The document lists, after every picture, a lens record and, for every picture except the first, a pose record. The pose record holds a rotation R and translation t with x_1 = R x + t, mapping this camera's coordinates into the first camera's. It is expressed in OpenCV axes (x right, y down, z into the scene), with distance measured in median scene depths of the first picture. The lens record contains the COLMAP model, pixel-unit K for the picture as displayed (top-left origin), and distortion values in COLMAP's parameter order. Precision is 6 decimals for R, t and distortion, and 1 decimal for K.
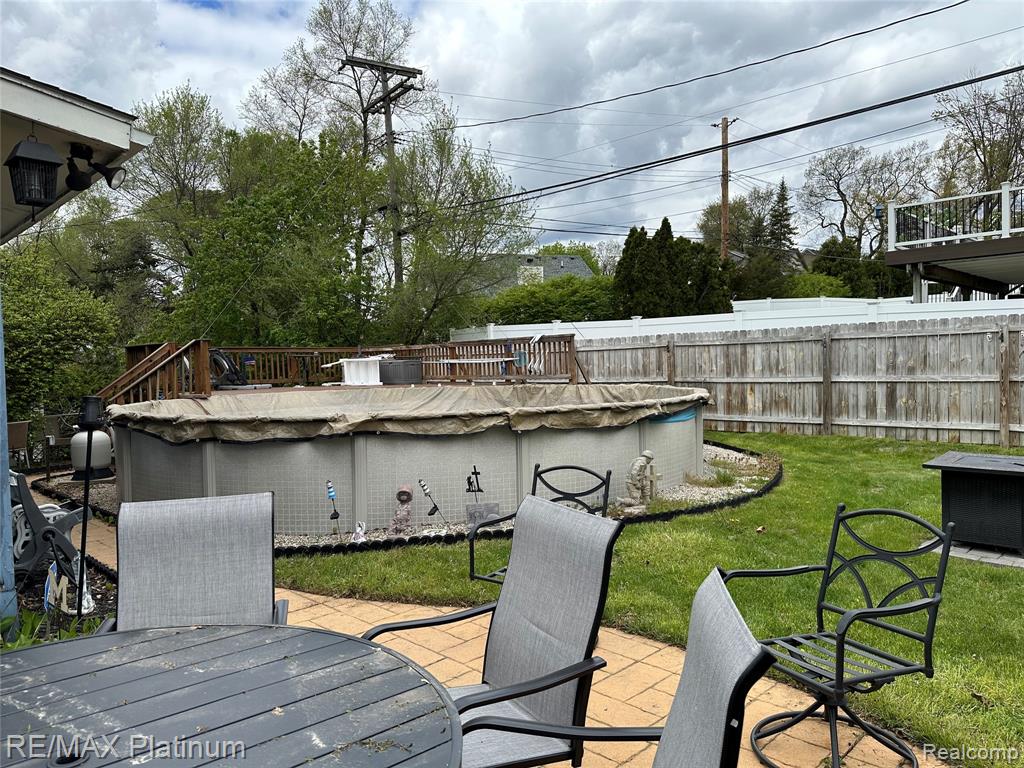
lens RADIAL K [[717.7, 0, 512.0], [0, 717.7, 384.0], [0, 0, 1]] dist [0.042097, -0.059586]
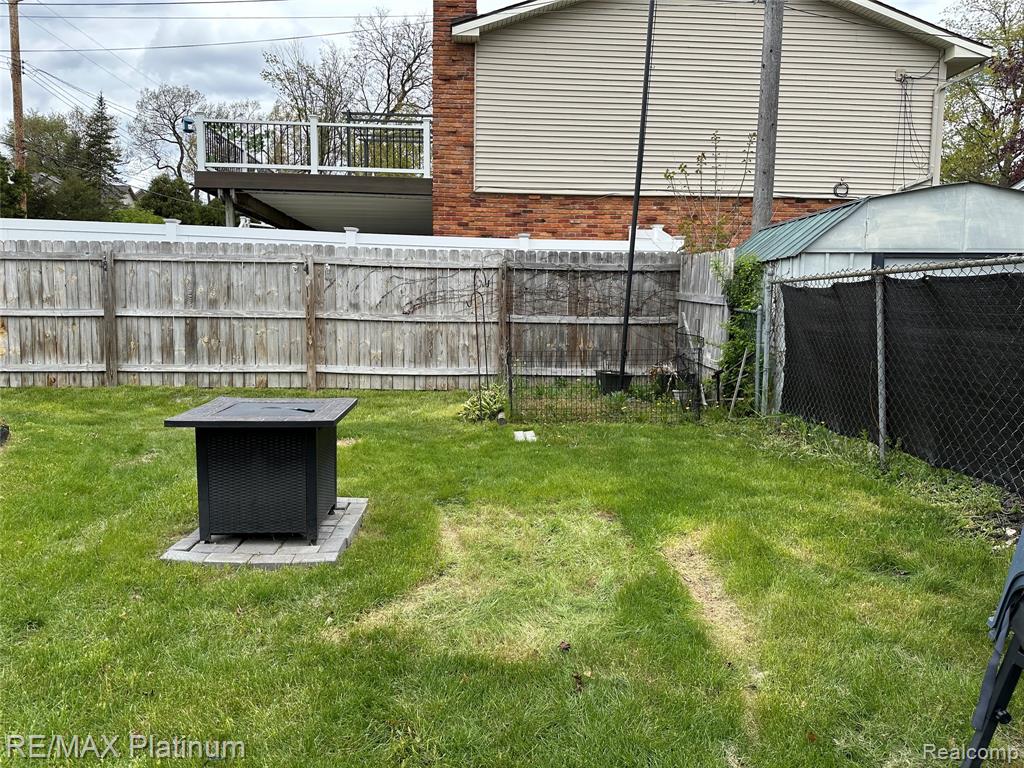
lens RADIAL K [[717.7, 0, 512.0], [0, 717.7, 384.0], [0, 0, 1]] dist [0.042097, -0.059586]
pose [[0.661300, -0.043056, 0.748885, 0.147377], [-0.005244, 0.998062, 0.062012, 0.019577], [-0.750103, -0.044936, 0.659792, 0.182304]]
